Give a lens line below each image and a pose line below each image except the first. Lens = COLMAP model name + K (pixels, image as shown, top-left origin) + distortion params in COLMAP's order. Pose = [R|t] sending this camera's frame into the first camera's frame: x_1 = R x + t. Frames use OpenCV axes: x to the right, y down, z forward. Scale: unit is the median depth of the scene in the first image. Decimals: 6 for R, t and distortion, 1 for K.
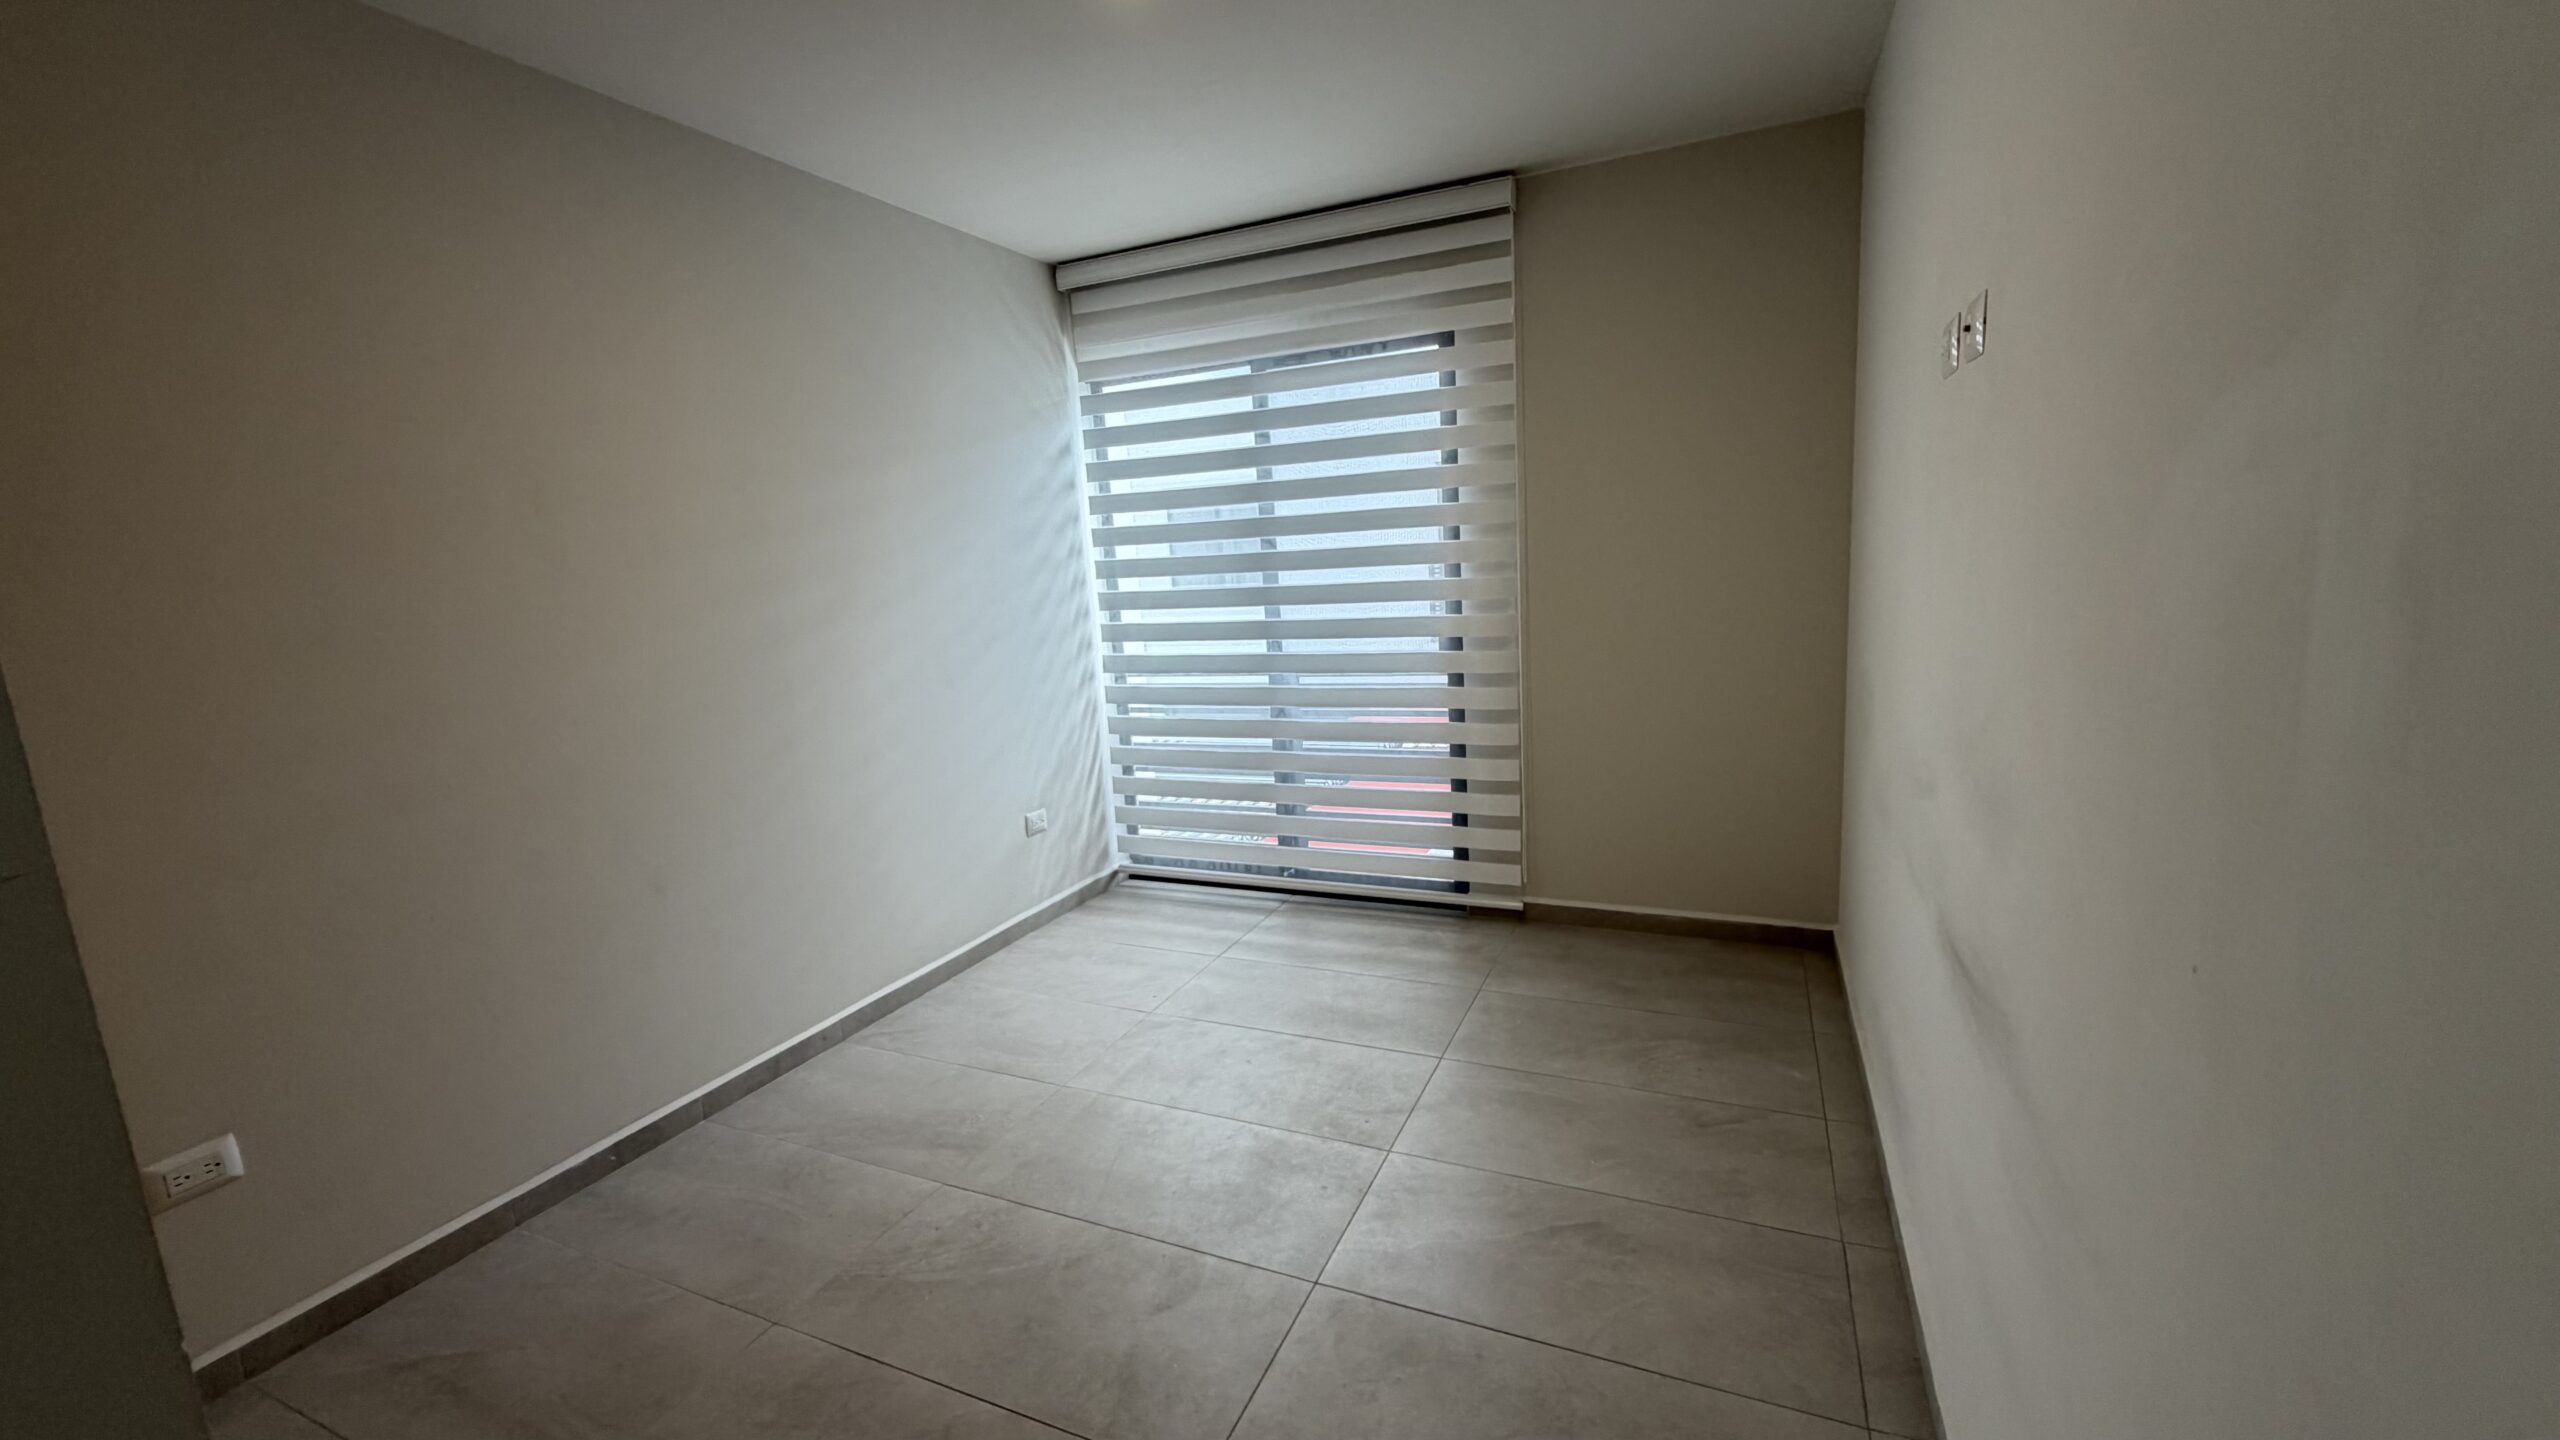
lens RADIAL K [[1008.5, 0, 1290.3], [0, 1008.5, 717.8], [0, 0, 1]] dist [0.000235, 0.000001]
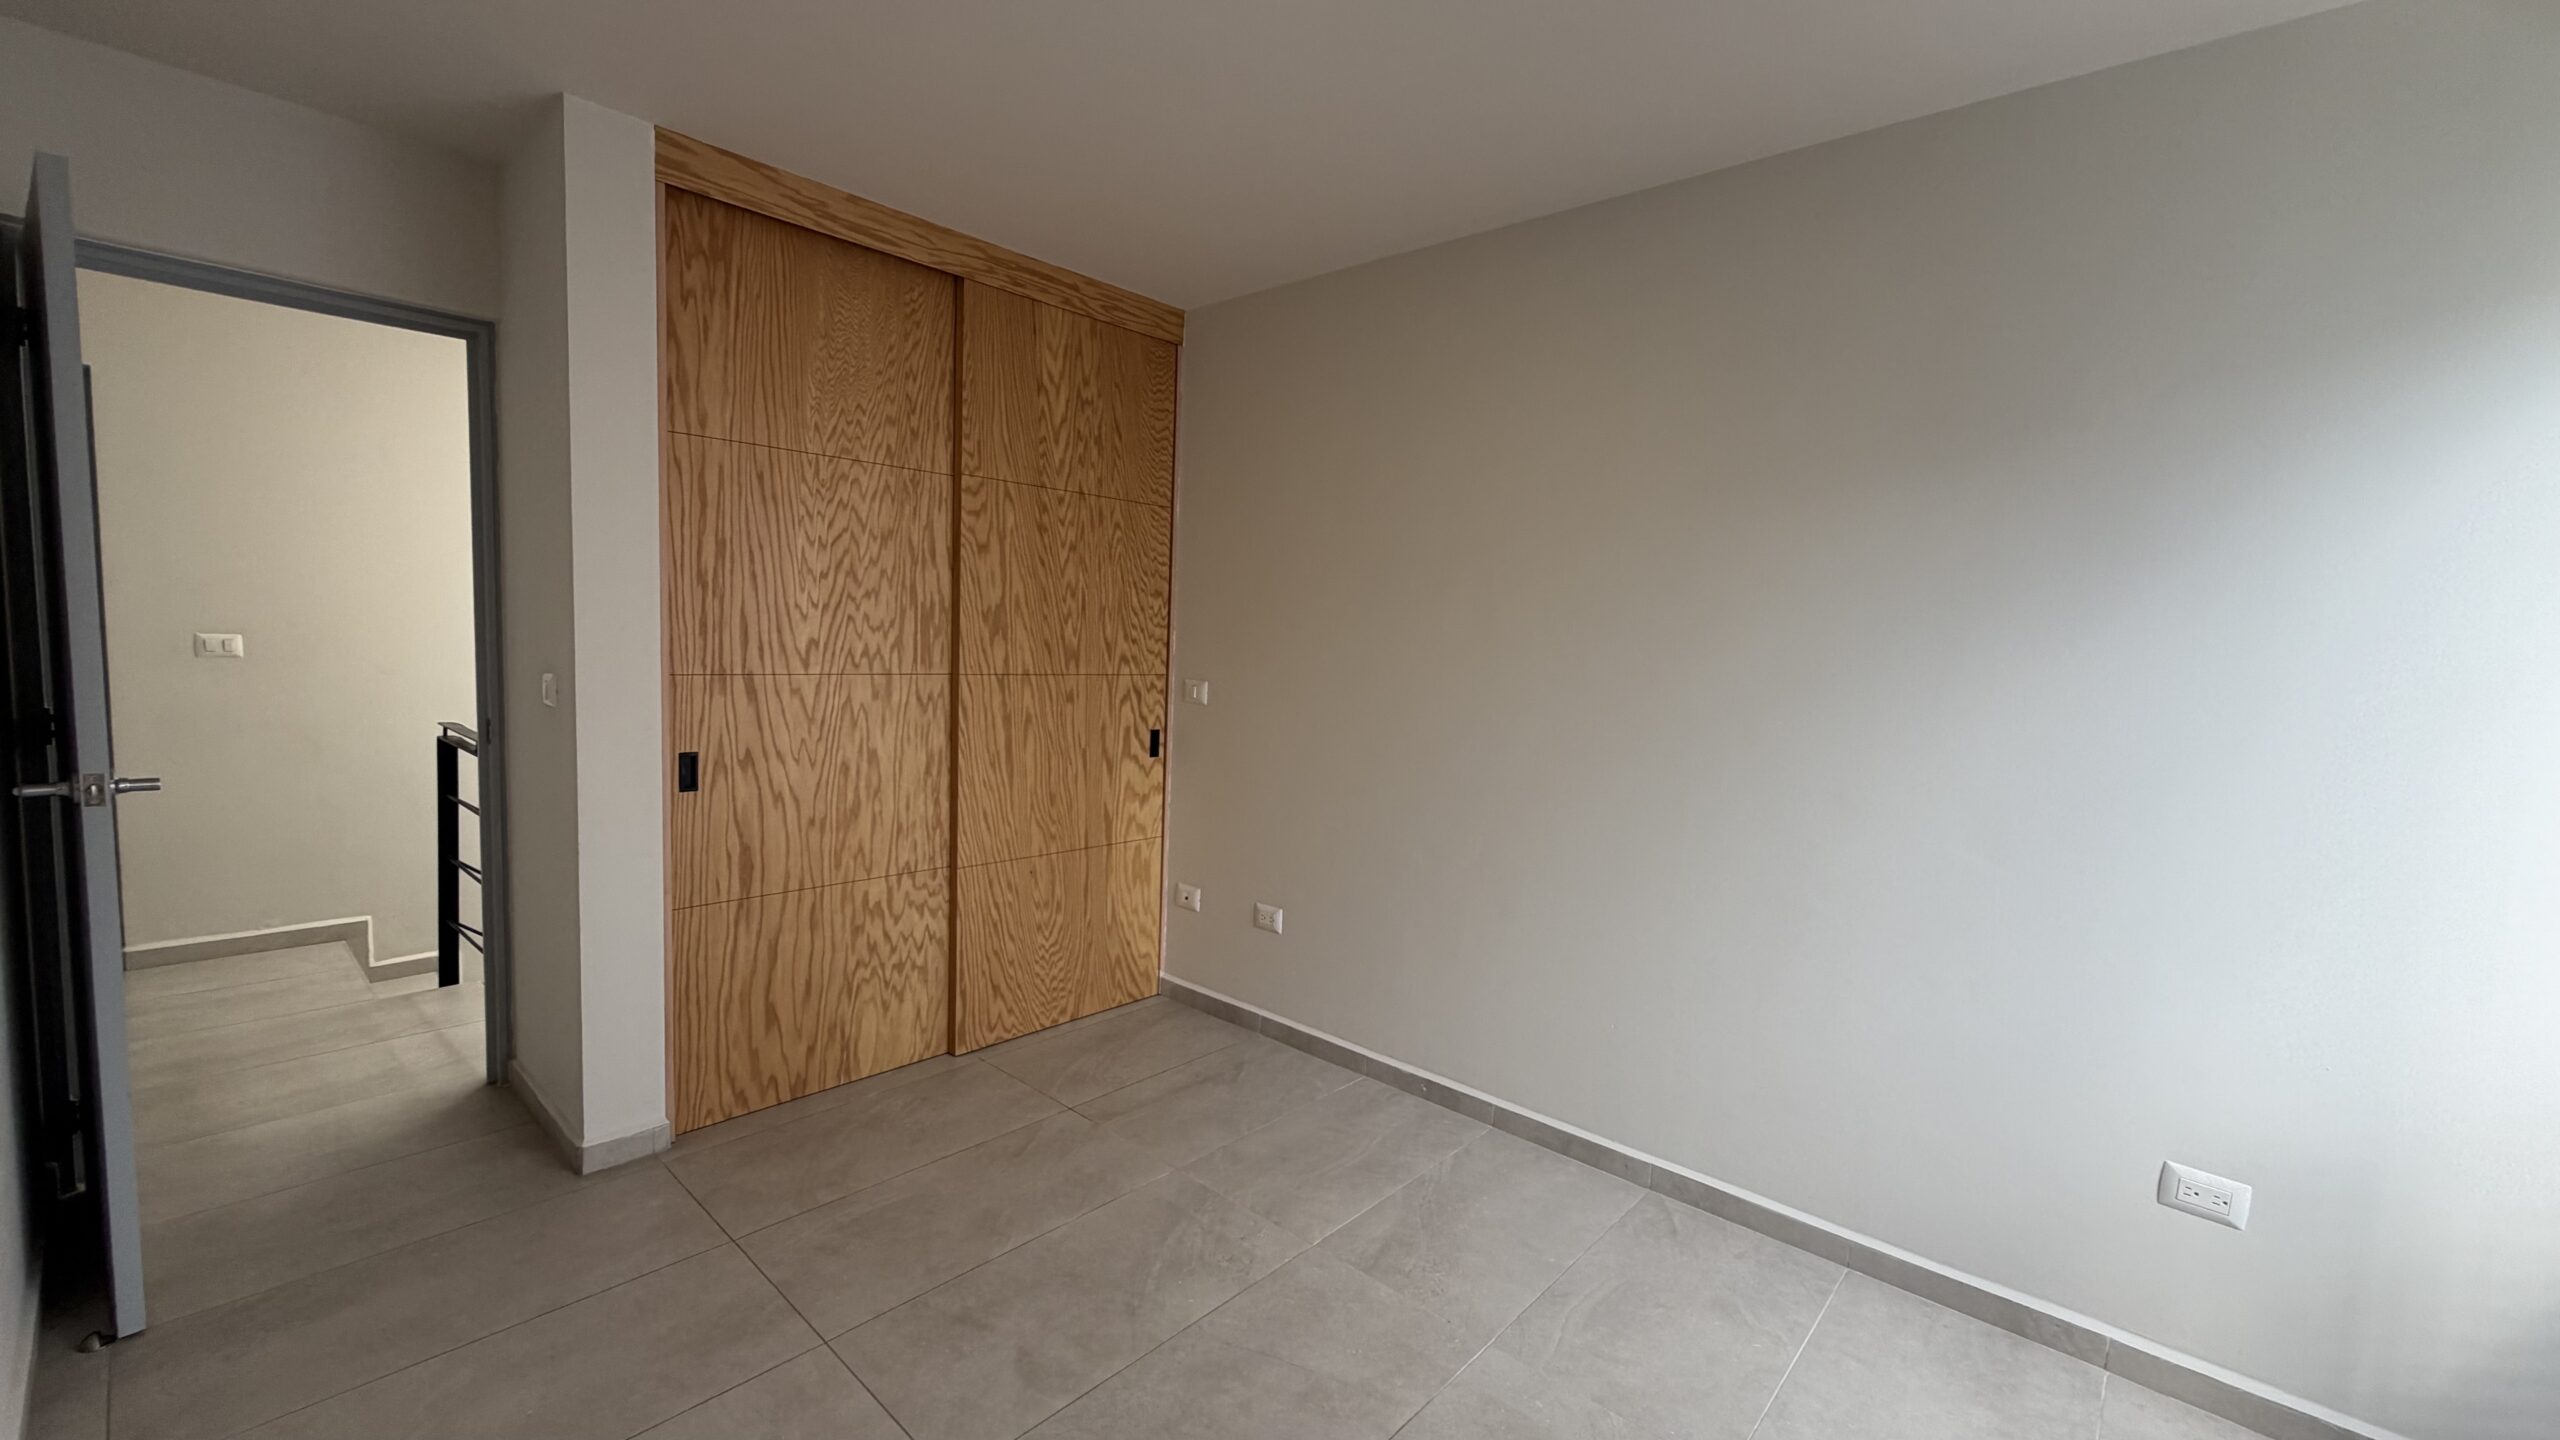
lens RADIAL K [[1008.5, 0, 1292.9], [0, 1008.5, 723.2], [0, 0, 1]] dist [0.000235, 0.000001]
pose [[-0.316859, 0.124789, -0.940228, 0.531041], [-0.167464, 0.968373, 0.184960, -0.224233], [0.933572, 0.216060, -0.285940, 1.101189]]
